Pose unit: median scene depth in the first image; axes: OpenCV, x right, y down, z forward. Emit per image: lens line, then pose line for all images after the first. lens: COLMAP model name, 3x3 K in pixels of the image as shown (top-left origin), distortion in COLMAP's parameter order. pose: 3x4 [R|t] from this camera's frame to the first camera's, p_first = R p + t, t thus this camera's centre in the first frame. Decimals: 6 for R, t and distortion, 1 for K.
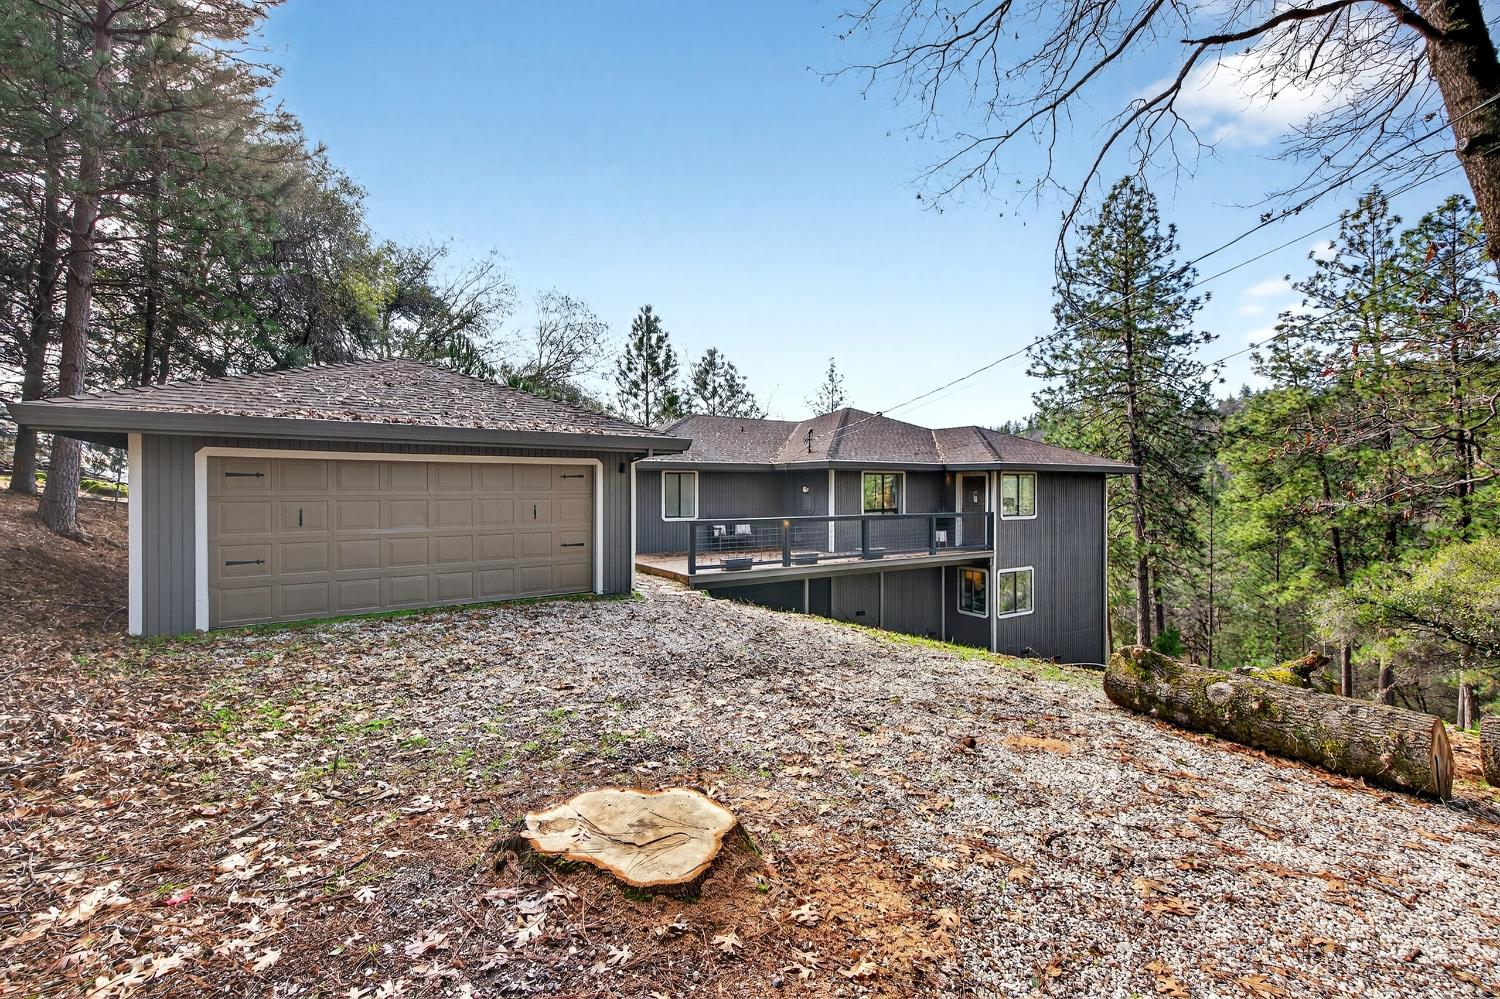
lens RADIAL K [[628.7, 0, 747.1], [0, 628.7, 491.3], [0, 0, 1]] dist [0.006733, -0.002404]
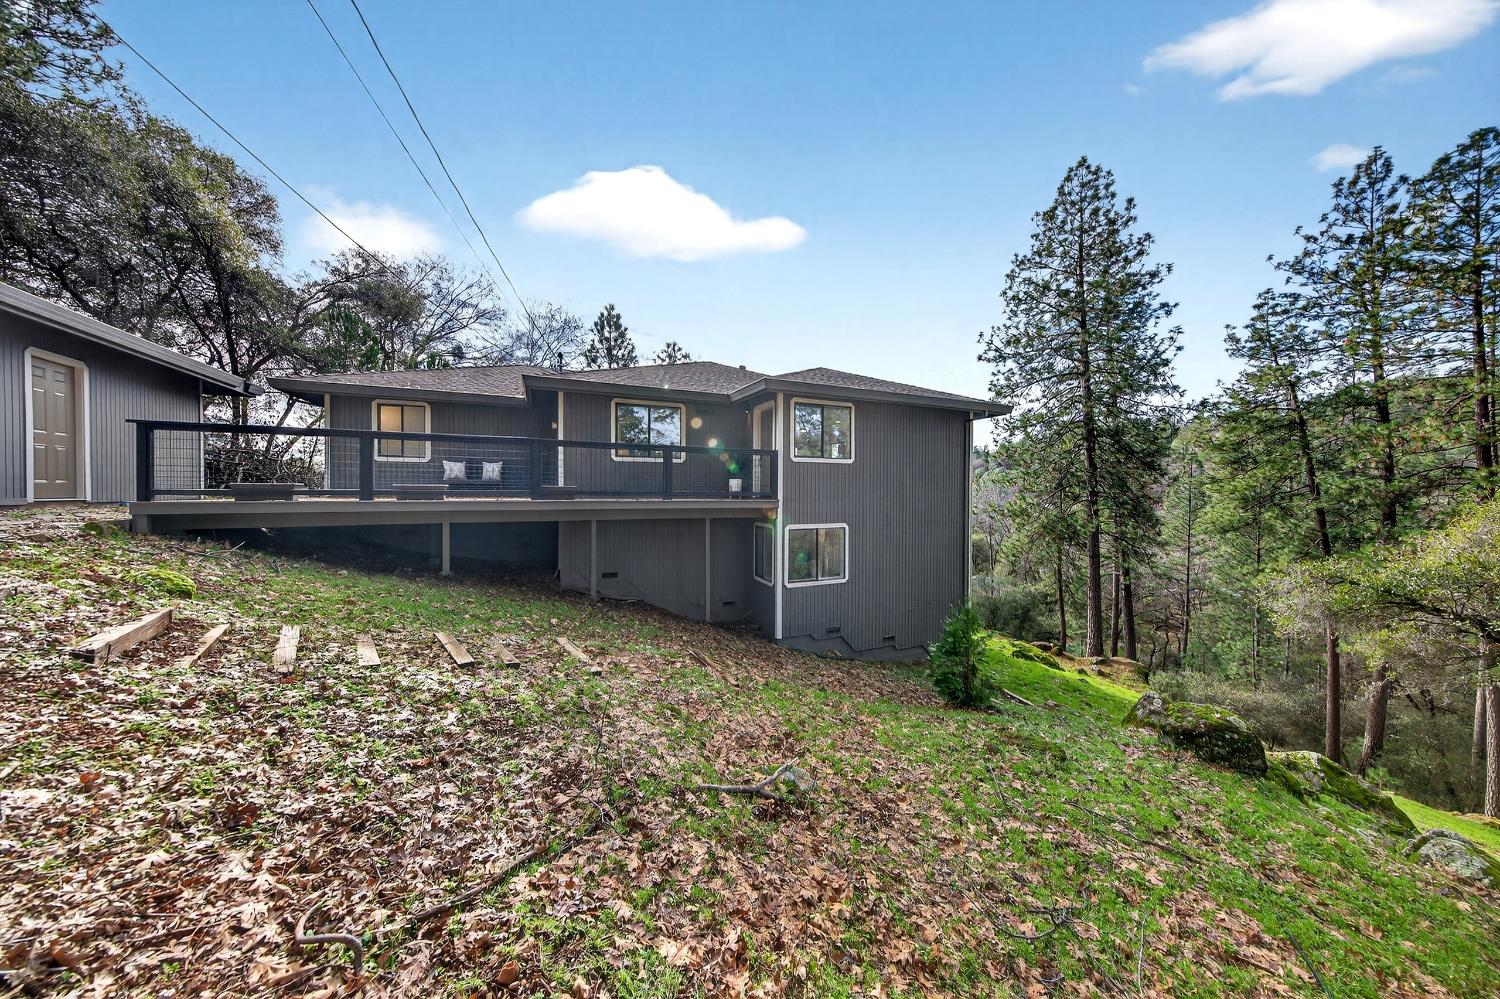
lens RADIAL K [[466.8, 0, 751.5], [0, 466.8, 496.4], [0, 0, 1]] dist [0.006323, -0.000897]
pose [[0.989774, 0.003825, -0.142591, 0.219071], [-0.002679, 0.999963, 0.008230, 0.042601], [0.142617, -0.007764, 0.989747, 0.209837]]
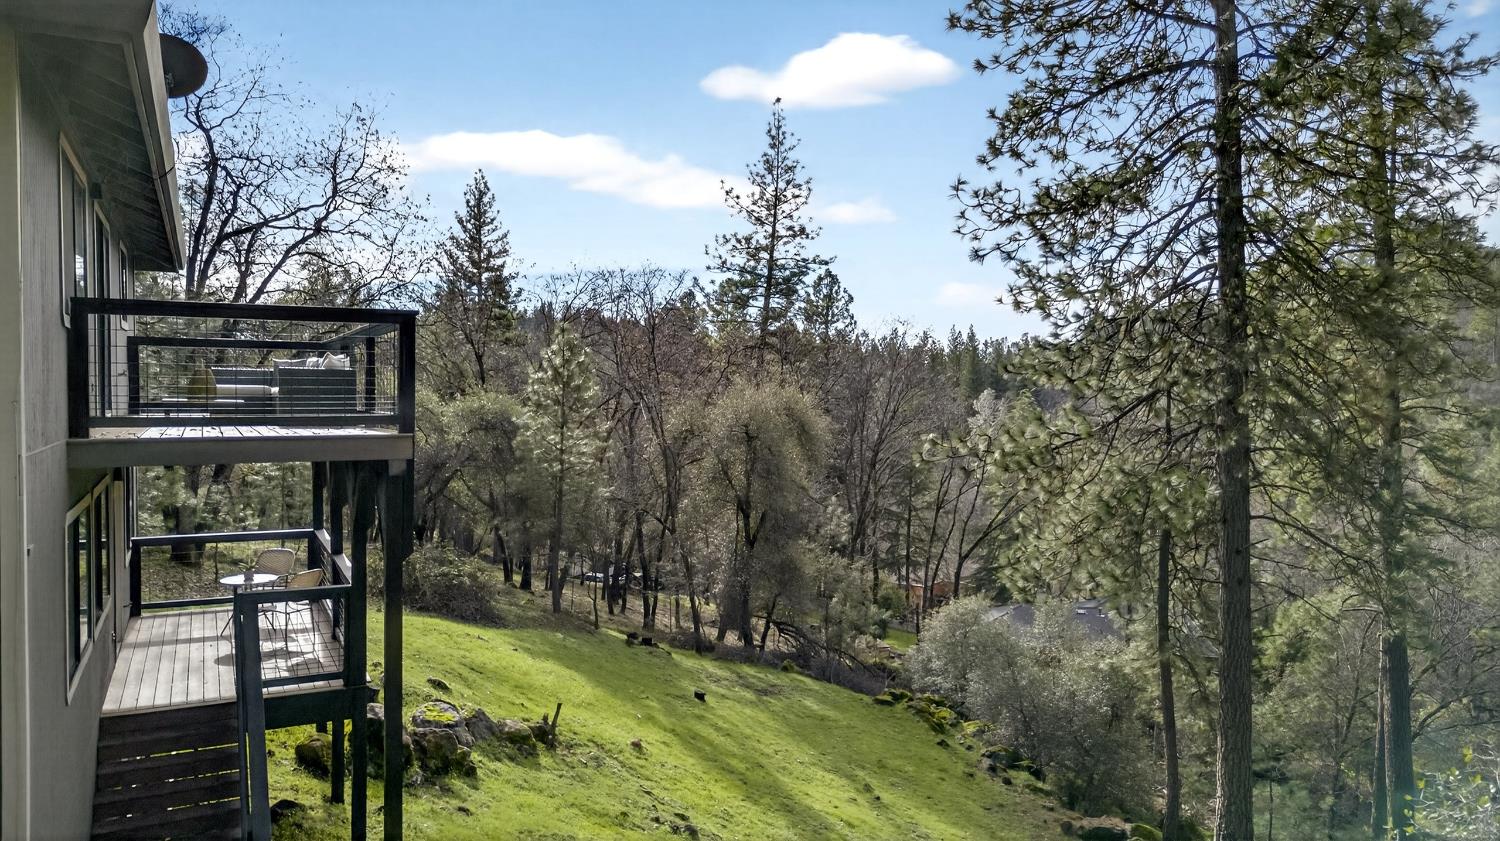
lens RADIAL K [[1053.0, 0, 748.2], [0, 1053.0, 413.6], [0, 0, 1]] dist [0.051889, -0.038219]
pose [[0.995356, 0.005755, -0.096086, 0.465290], [-0.003755, 0.999773, 0.020983, 0.035449], [0.096185, -0.020525, 0.995152, 0.427390]]
